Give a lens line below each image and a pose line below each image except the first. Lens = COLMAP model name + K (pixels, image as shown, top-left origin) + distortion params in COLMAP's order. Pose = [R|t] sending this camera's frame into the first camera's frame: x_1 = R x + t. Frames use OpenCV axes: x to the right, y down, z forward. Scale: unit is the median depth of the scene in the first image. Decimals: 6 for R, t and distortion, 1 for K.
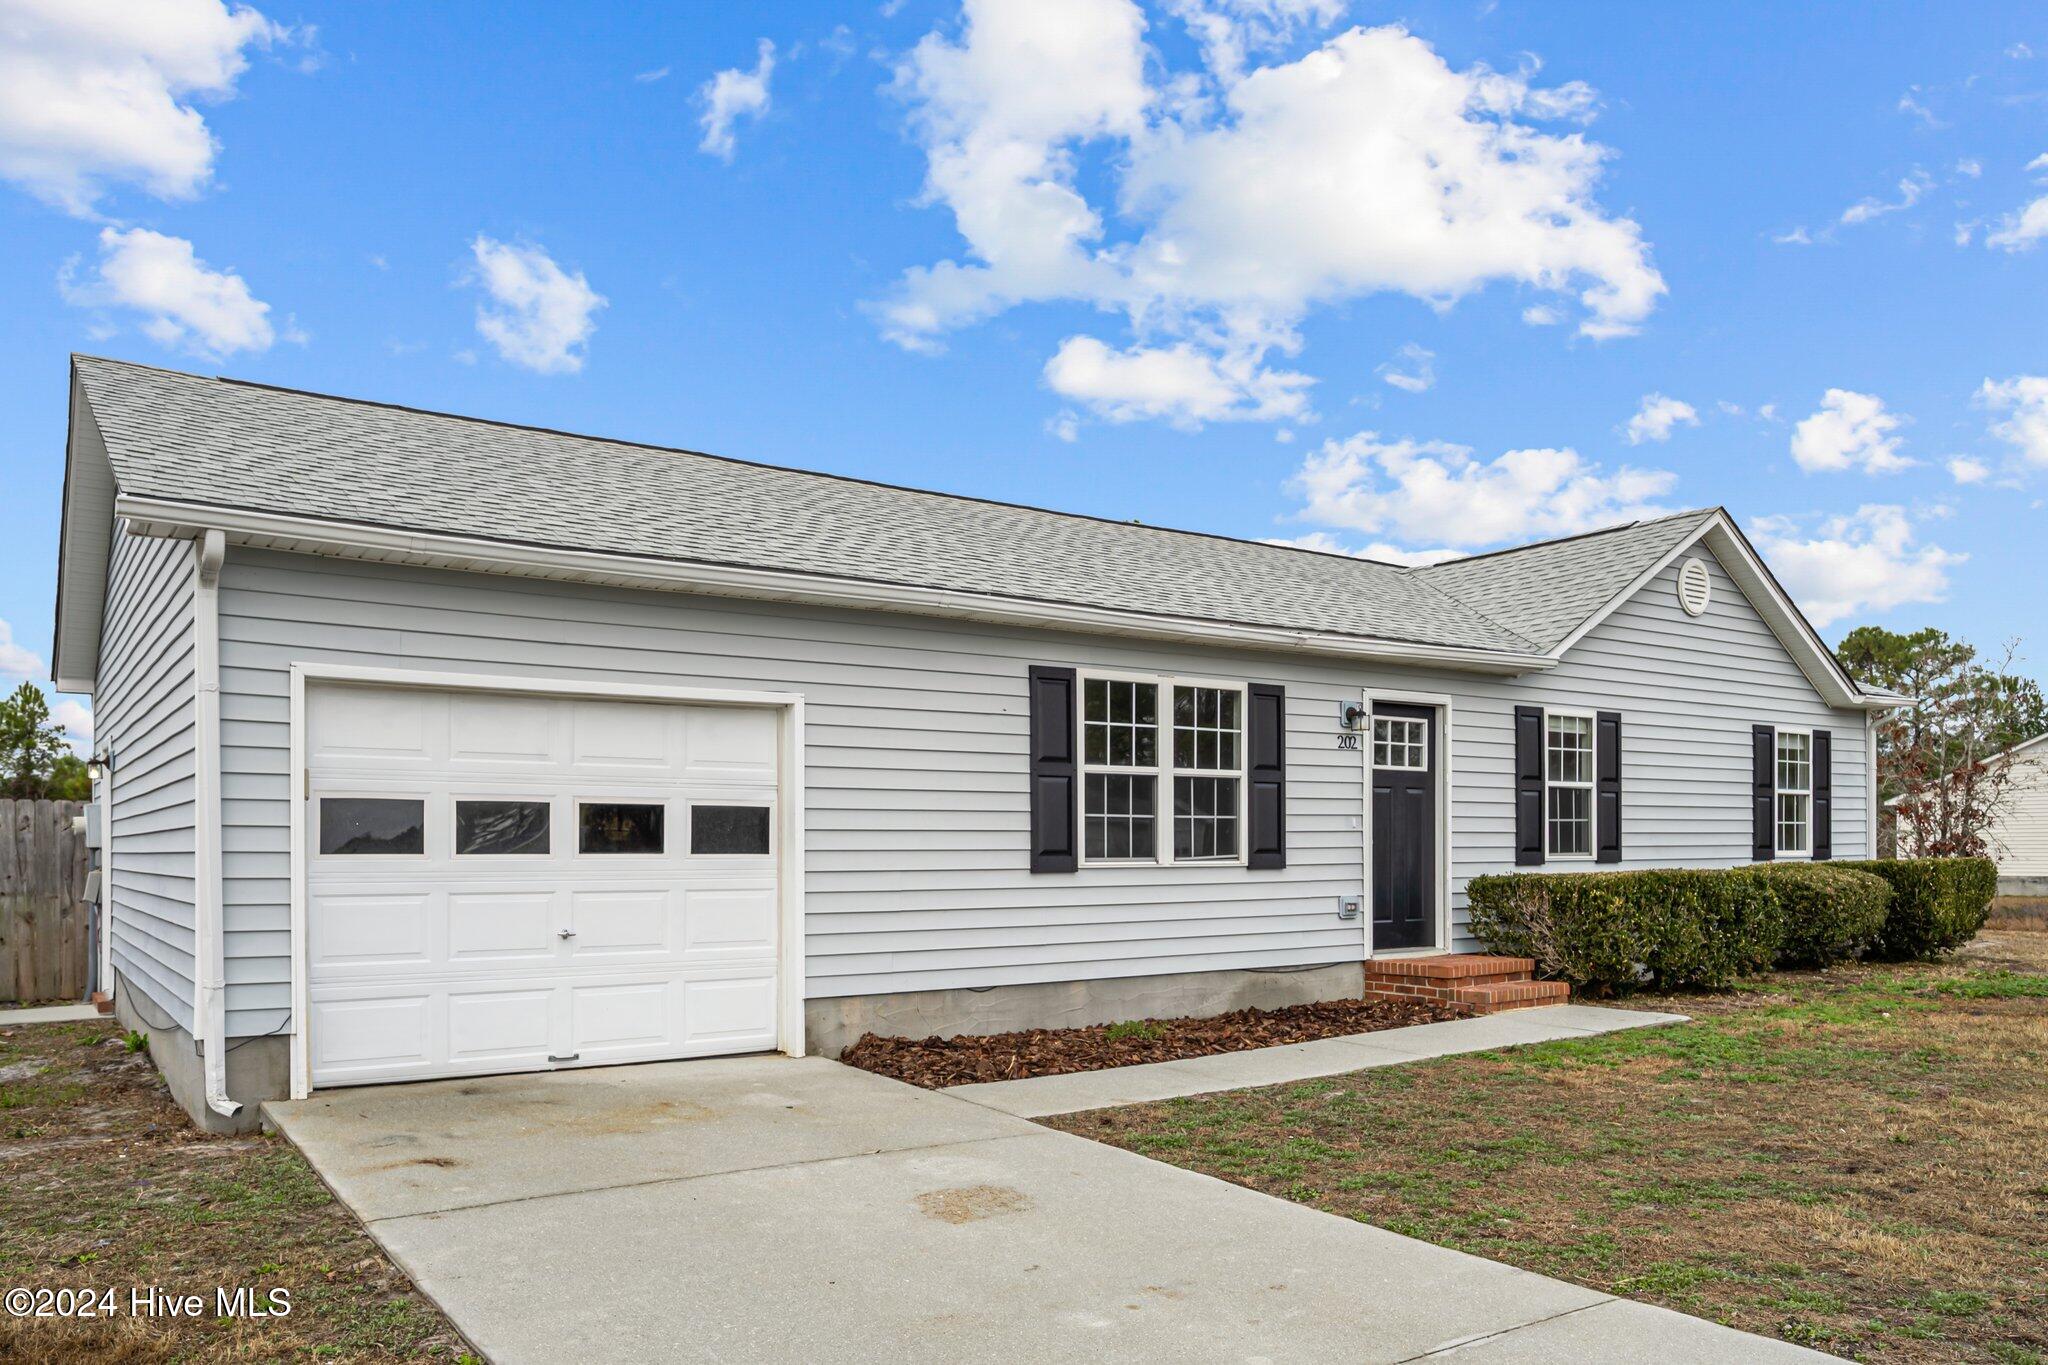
lens RADIAL K [[1468.0, 0, 1021.4], [0, 1468.0, 866.6], [0, 0, 1]] dist [-0.008153, -0.002166]
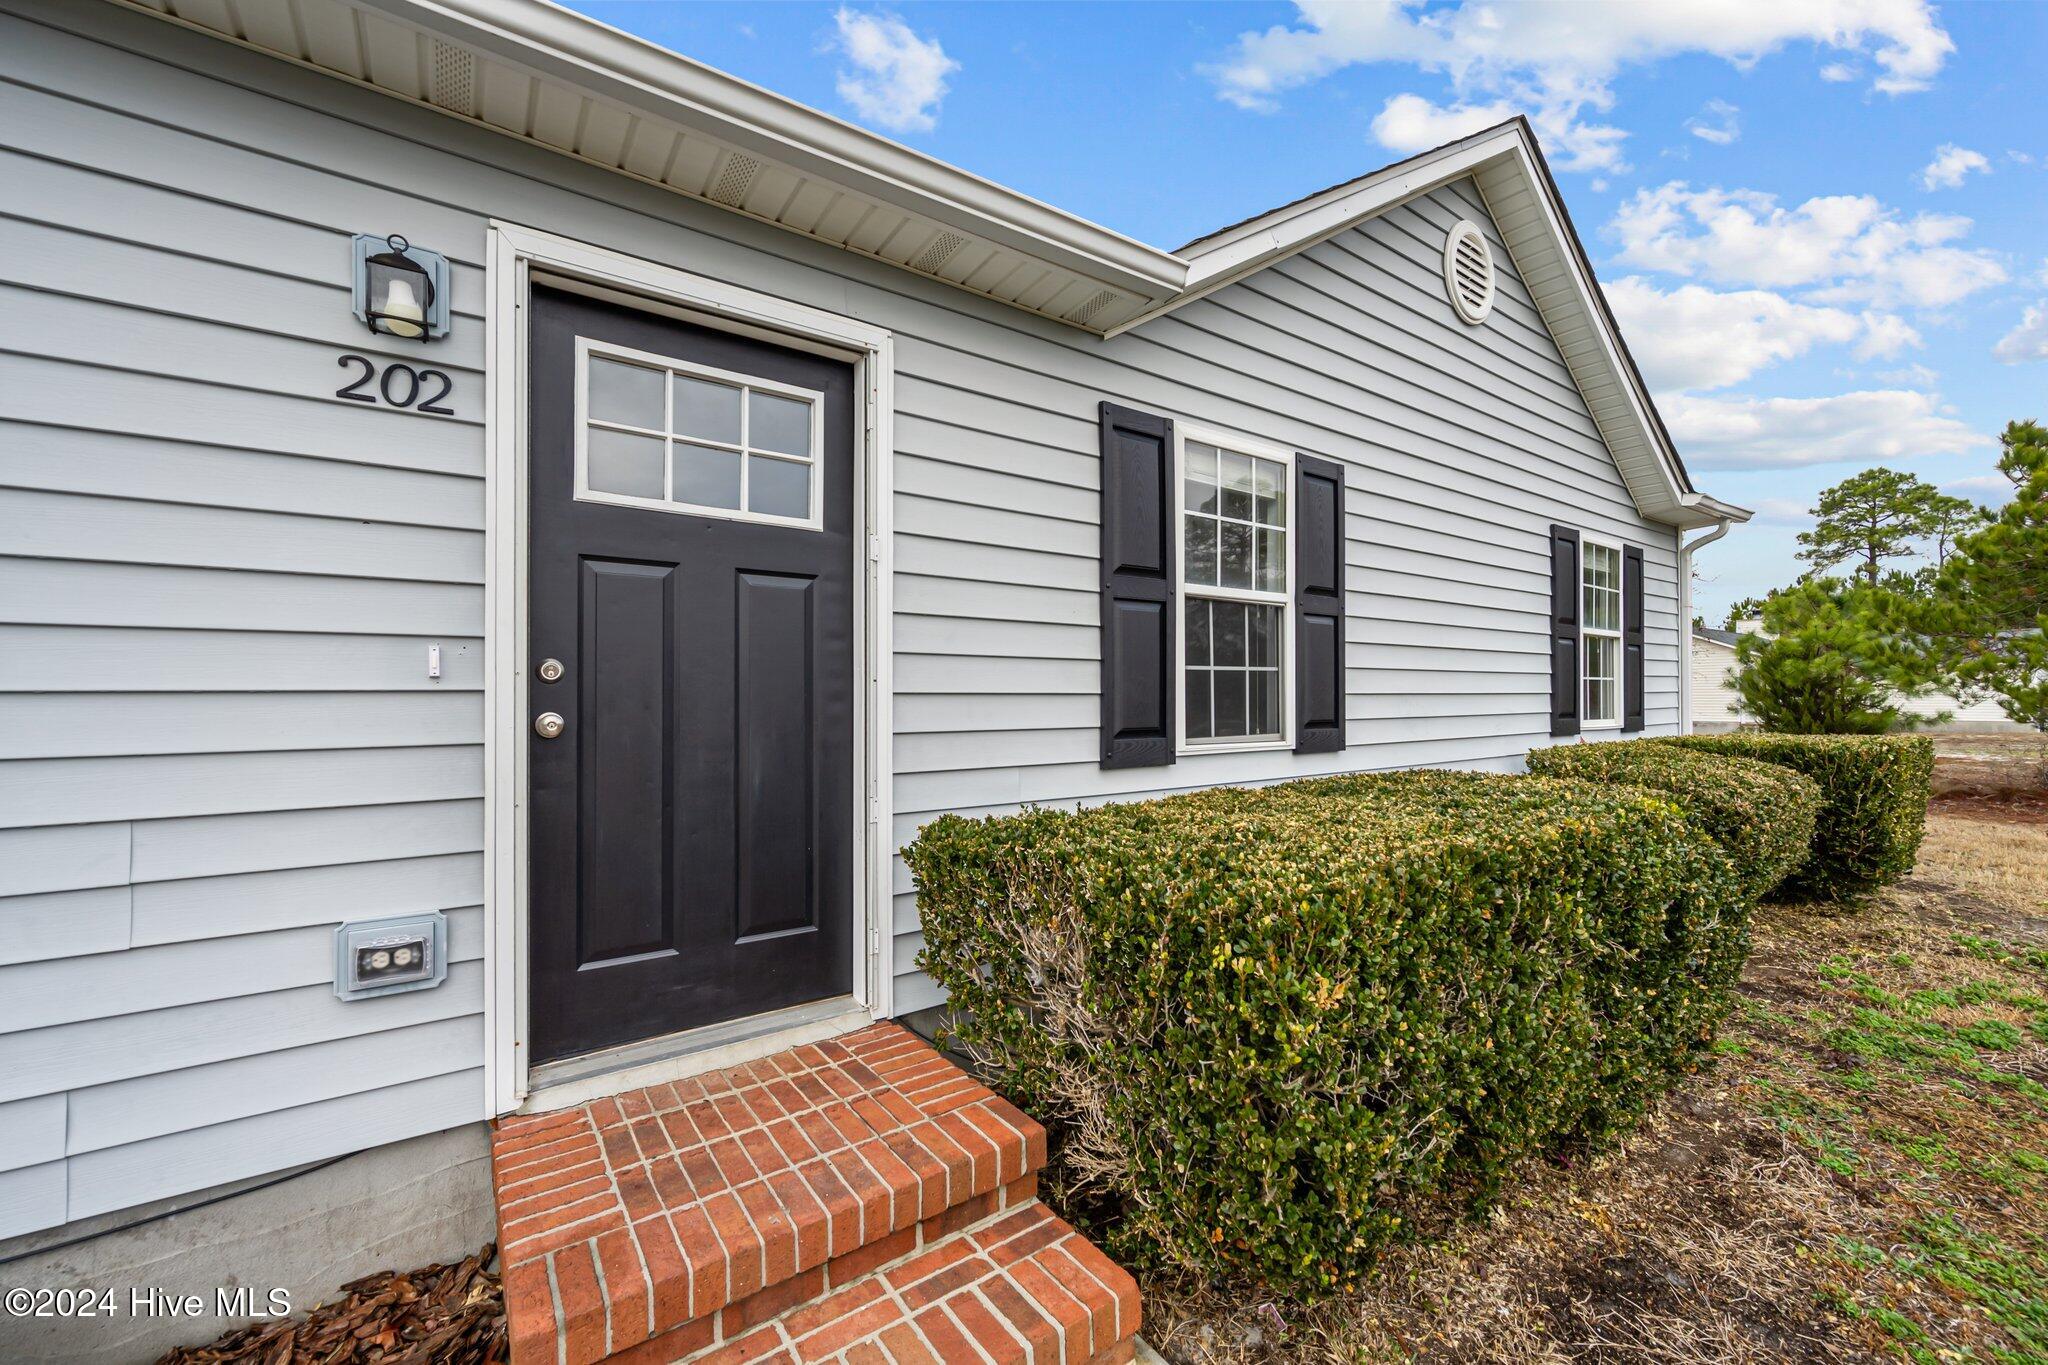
lens RADIAL K [[802.4, 0, 1020.6], [0, 802.4, 691.1], [0, 0, 1]] dist [0.004812, -0.003670]
pose [[0.999982, 0.005470, 0.002268, 0.348452], [-0.005432, 0.999850, -0.016433, -0.022342], [-0.002357, 0.016421, 0.999862, 0.848741]]
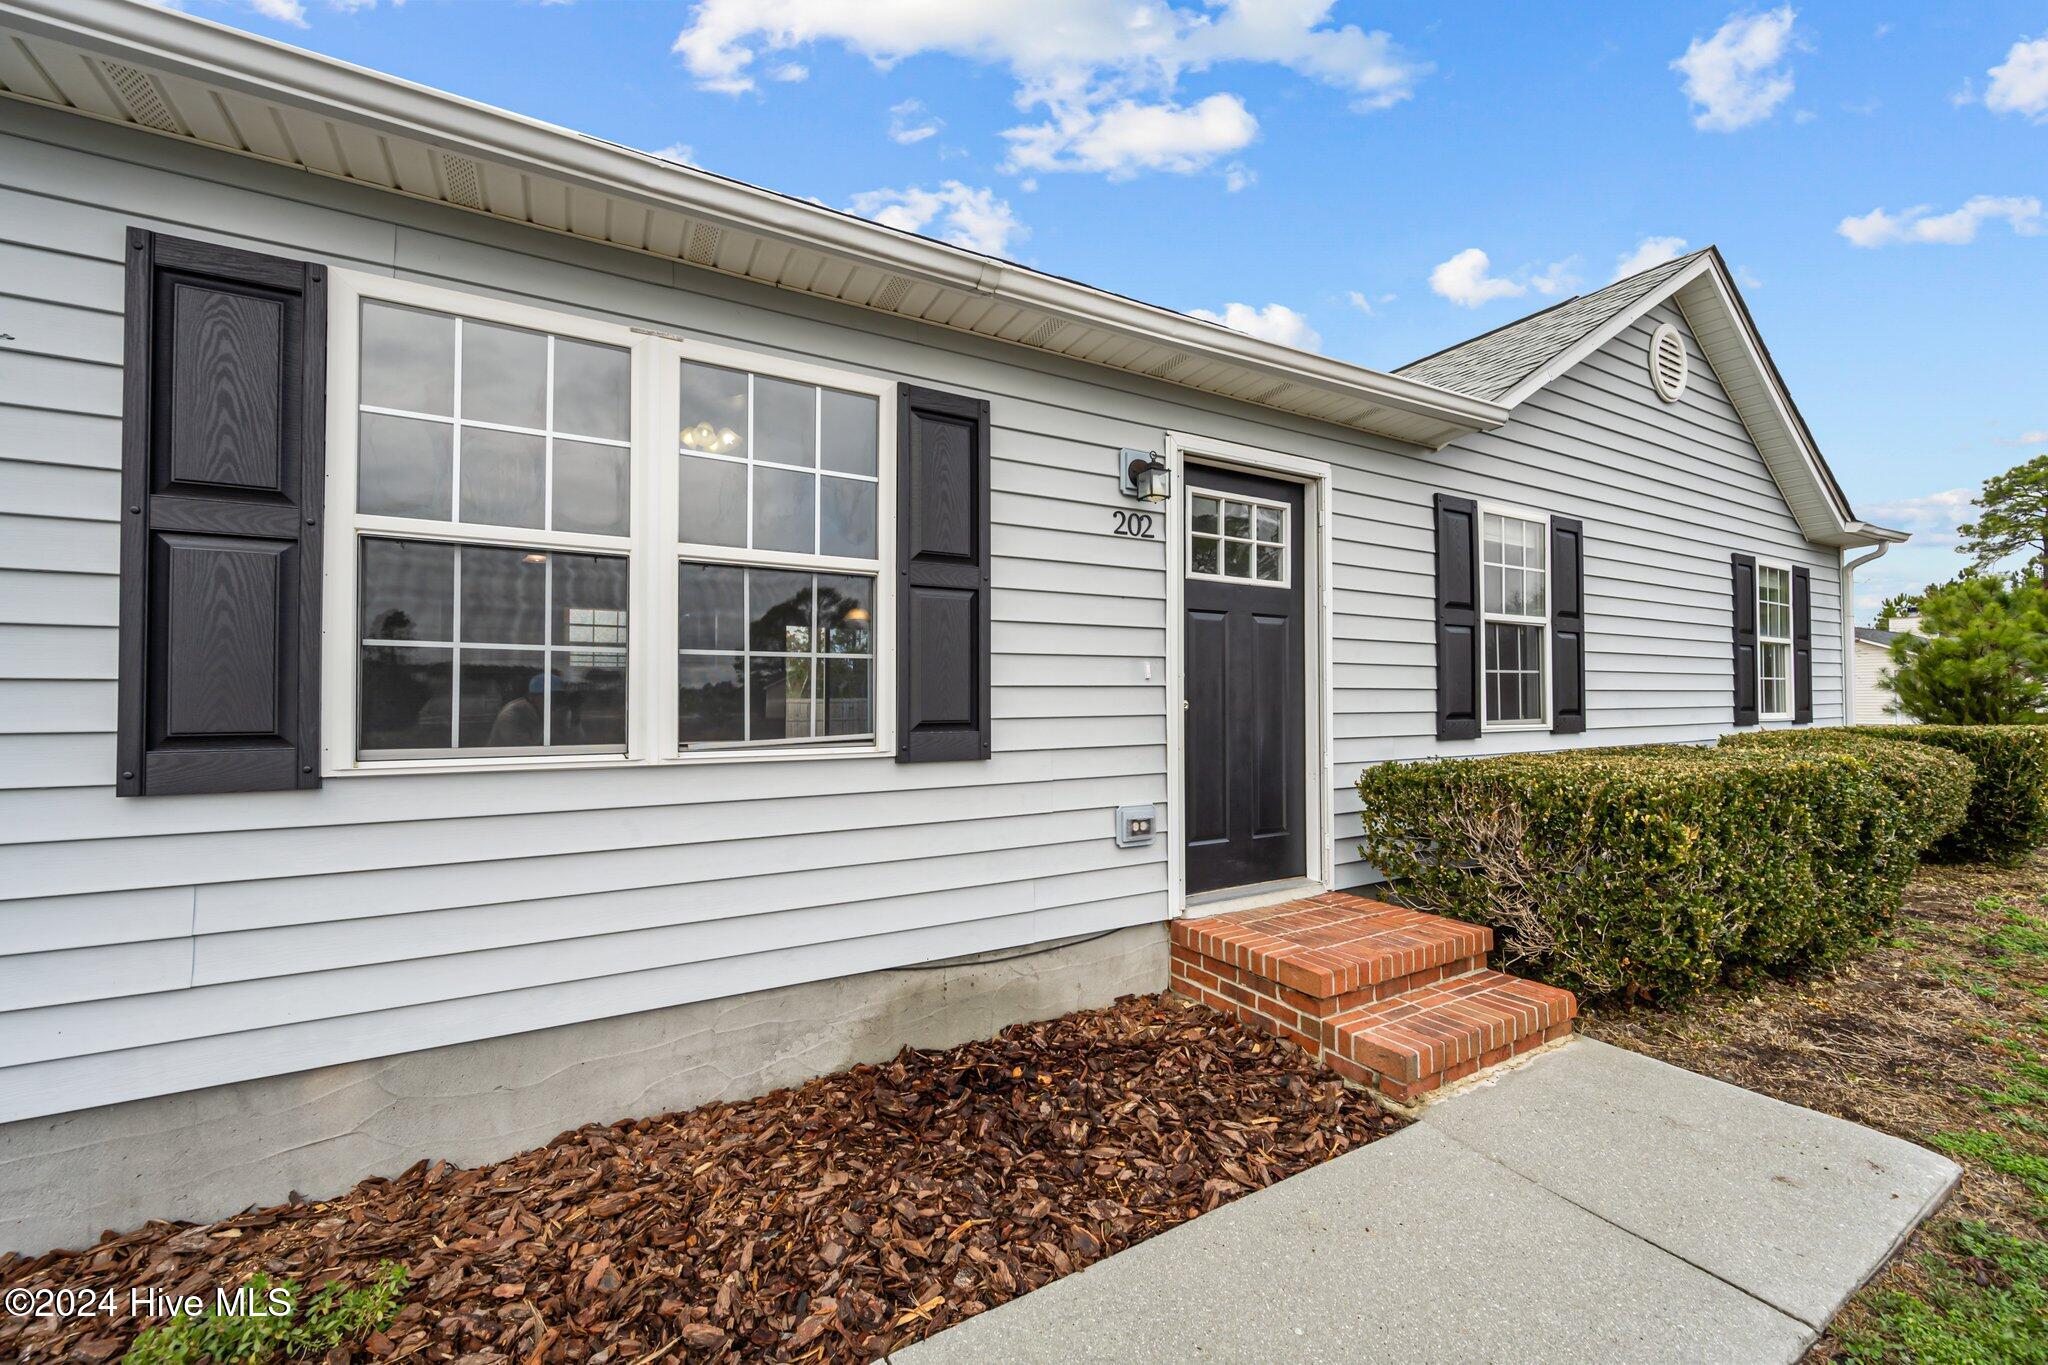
lens RADIAL K [[805.0, 0, 1029.4], [0, 805.0, 685.1], [0, 0, 1]] dist [-0.002090, -0.000184]
pose [[0.996003, 0.002056, -0.089299, 0.212093], [-0.004615, 0.999584, -0.028460, -0.015868], [0.089203, 0.028758, 0.995598, 0.703705]]
